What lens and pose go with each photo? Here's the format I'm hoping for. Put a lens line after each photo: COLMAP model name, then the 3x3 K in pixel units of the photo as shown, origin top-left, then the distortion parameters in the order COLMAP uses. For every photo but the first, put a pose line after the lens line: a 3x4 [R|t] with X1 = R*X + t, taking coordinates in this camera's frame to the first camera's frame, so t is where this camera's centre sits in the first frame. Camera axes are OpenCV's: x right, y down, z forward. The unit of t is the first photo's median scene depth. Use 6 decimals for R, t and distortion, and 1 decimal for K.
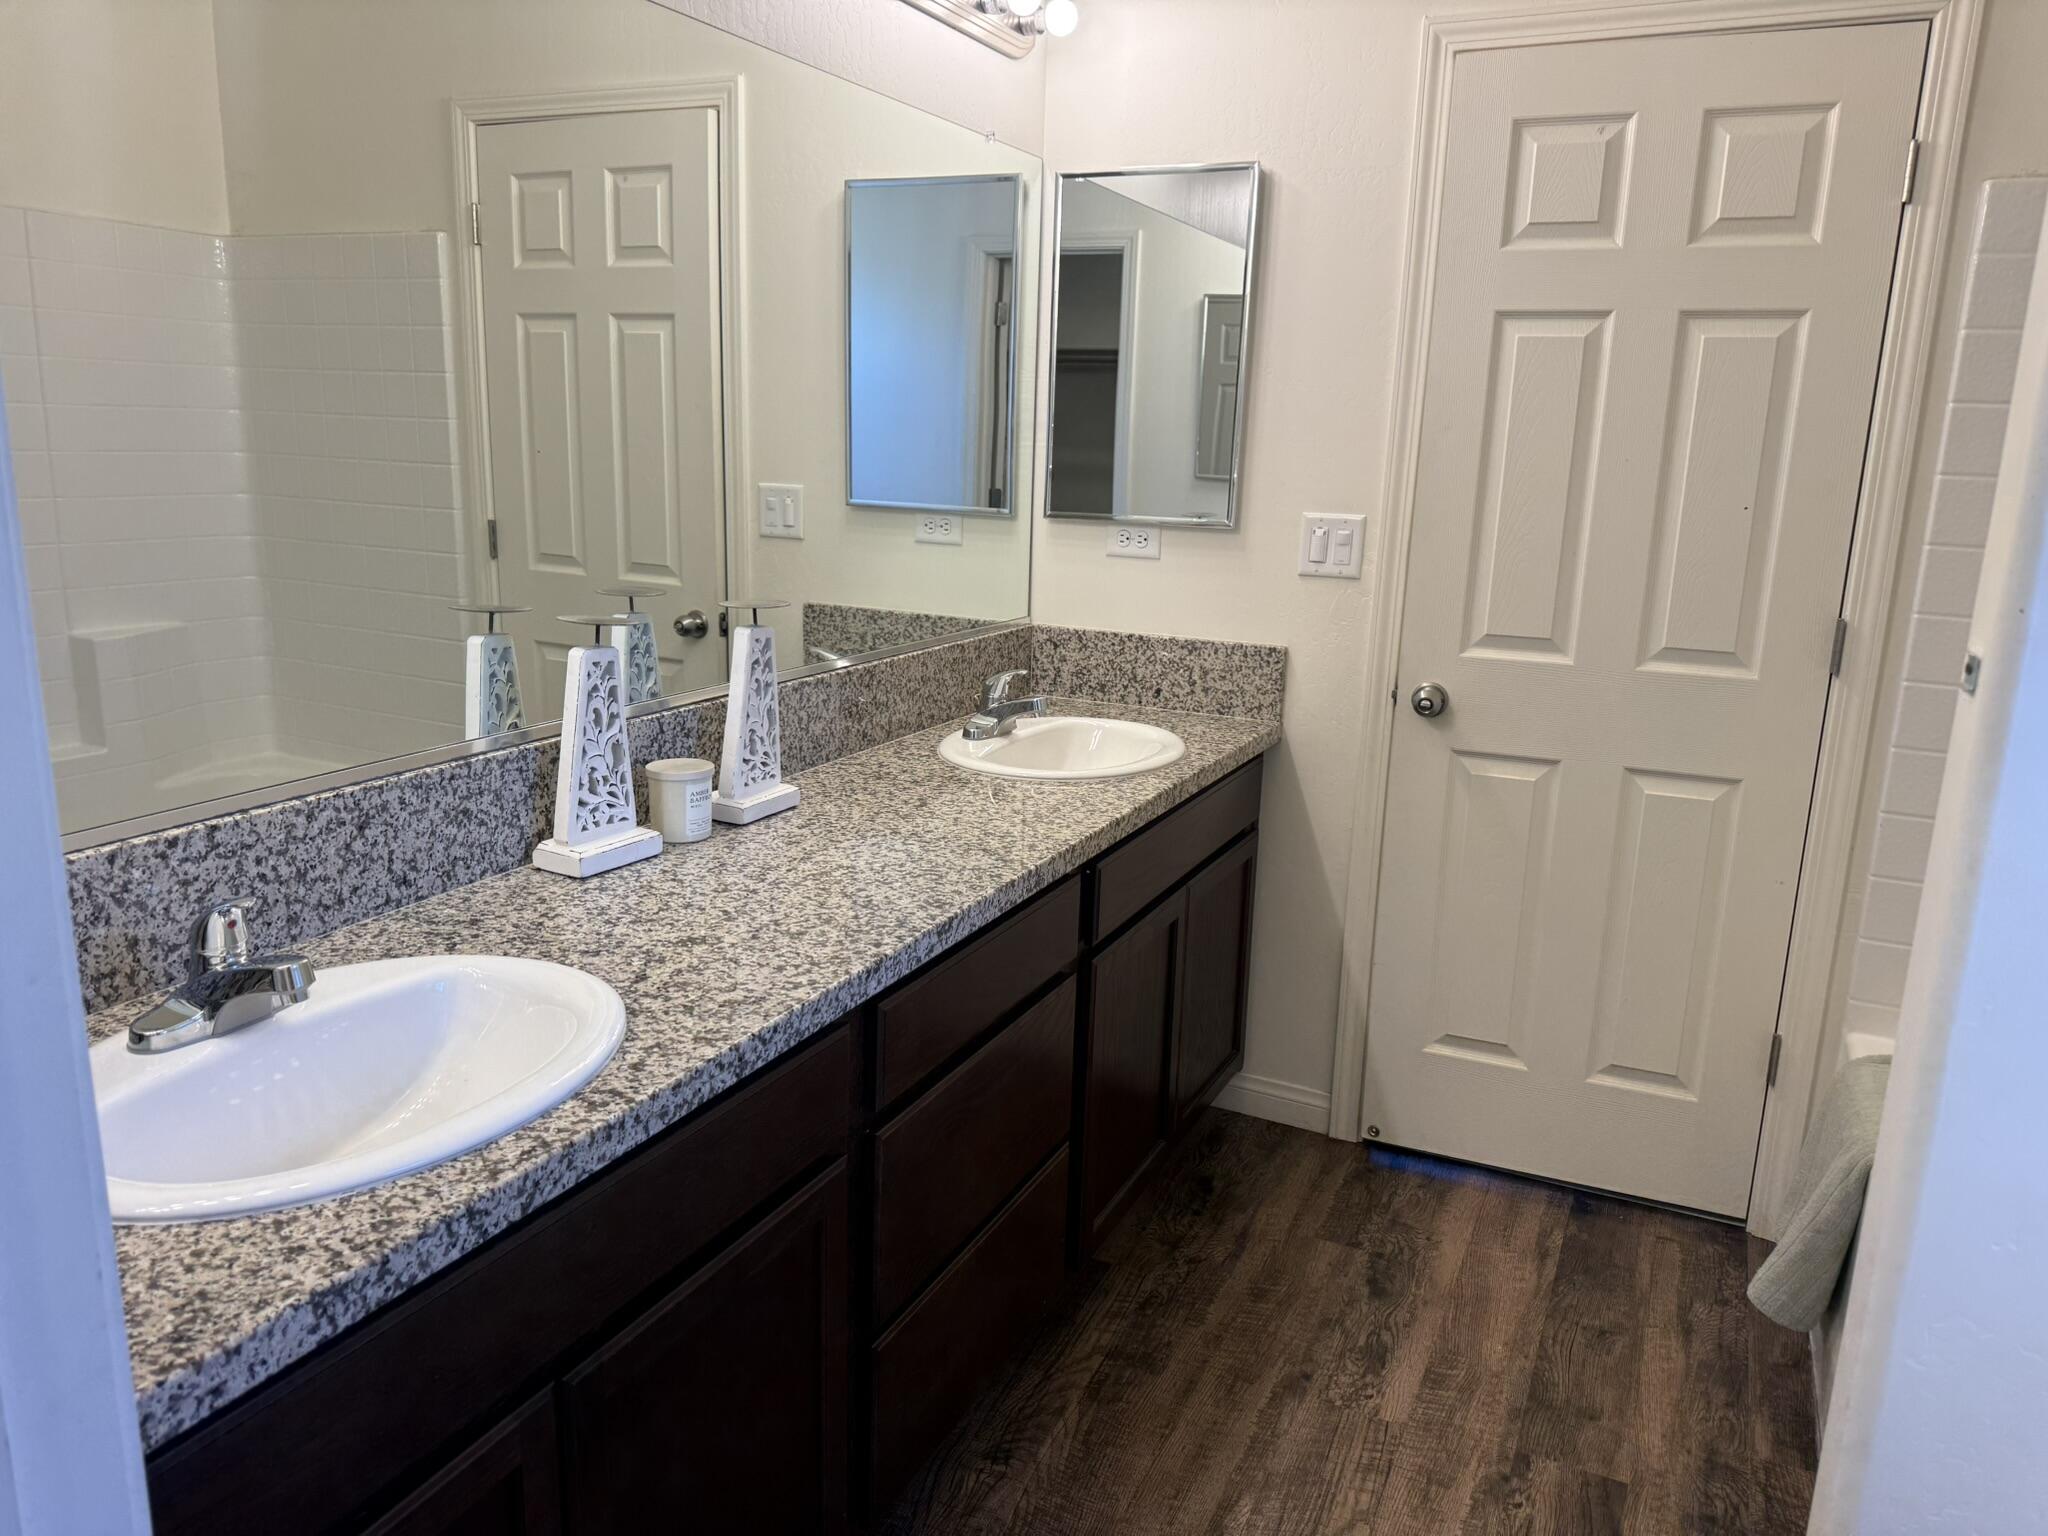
lens RADIAL K [[1439.7, 0, 1024.0], [0, 1439.7, 768.0], [0, 0, 1]] dist [0.156416, -0.325679]
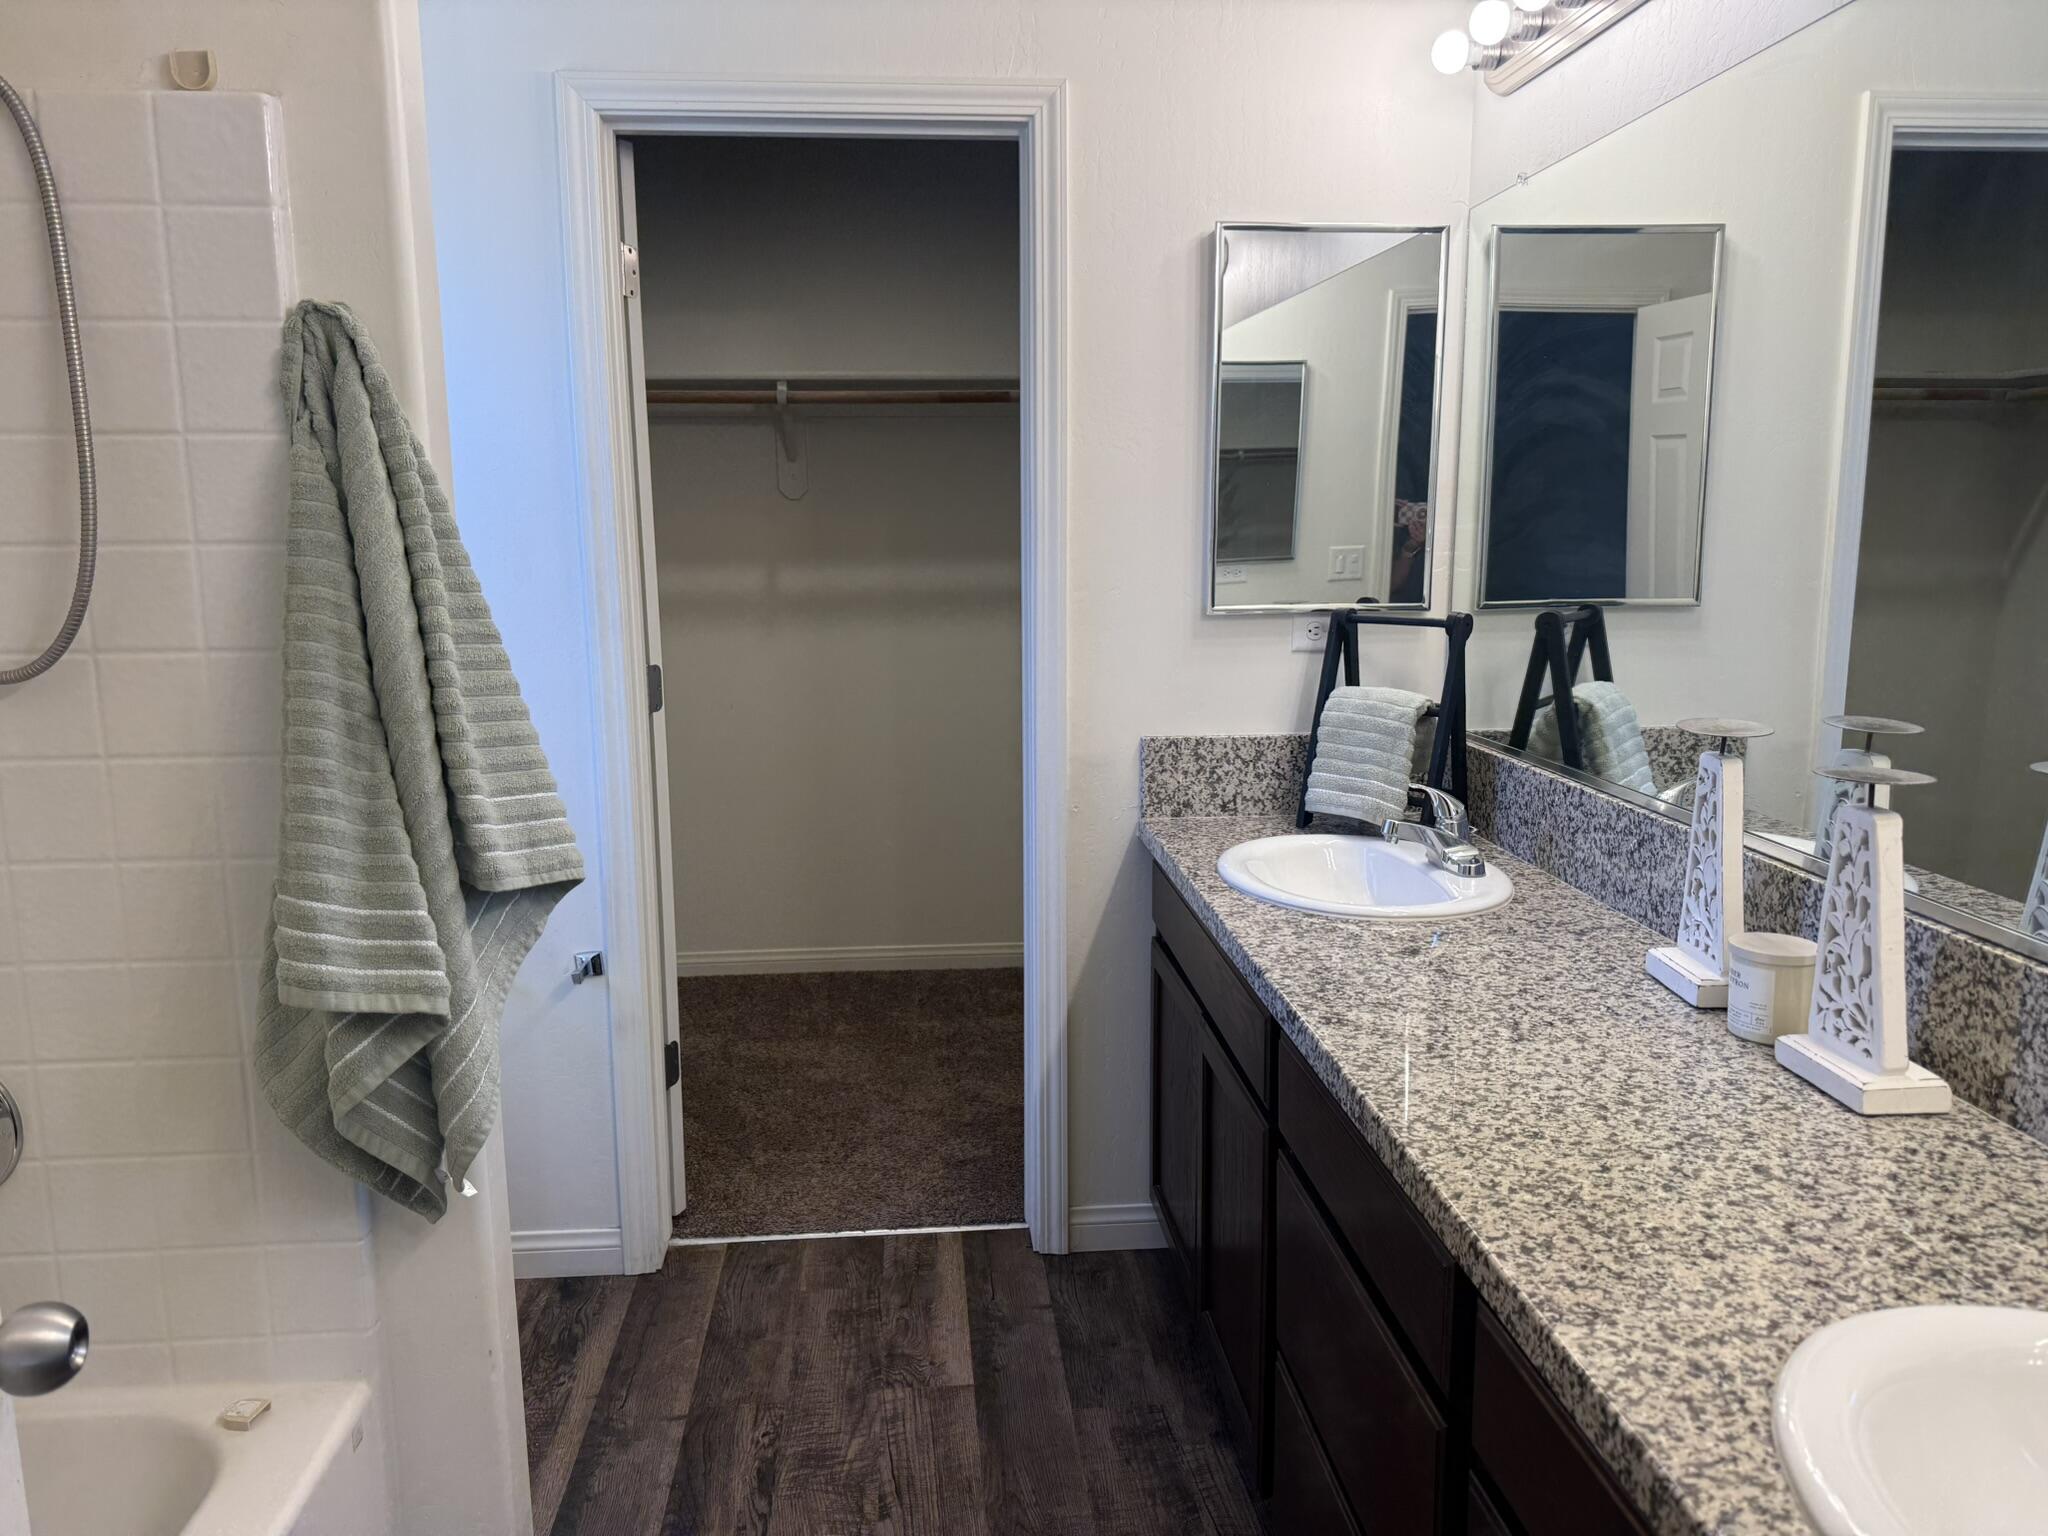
lens RADIAL K [[1439.7, 0, 1024.0], [0, 1439.7, 768.0], [0, 0, 1]] dist [0.156416, -0.325679]
pose [[-0.861031, 0.062412, -0.504708, 0.582625], [-0.133970, 0.929548, 0.343500, -0.355786], [0.490588, 0.363380, -0.792009, 1.622111]]
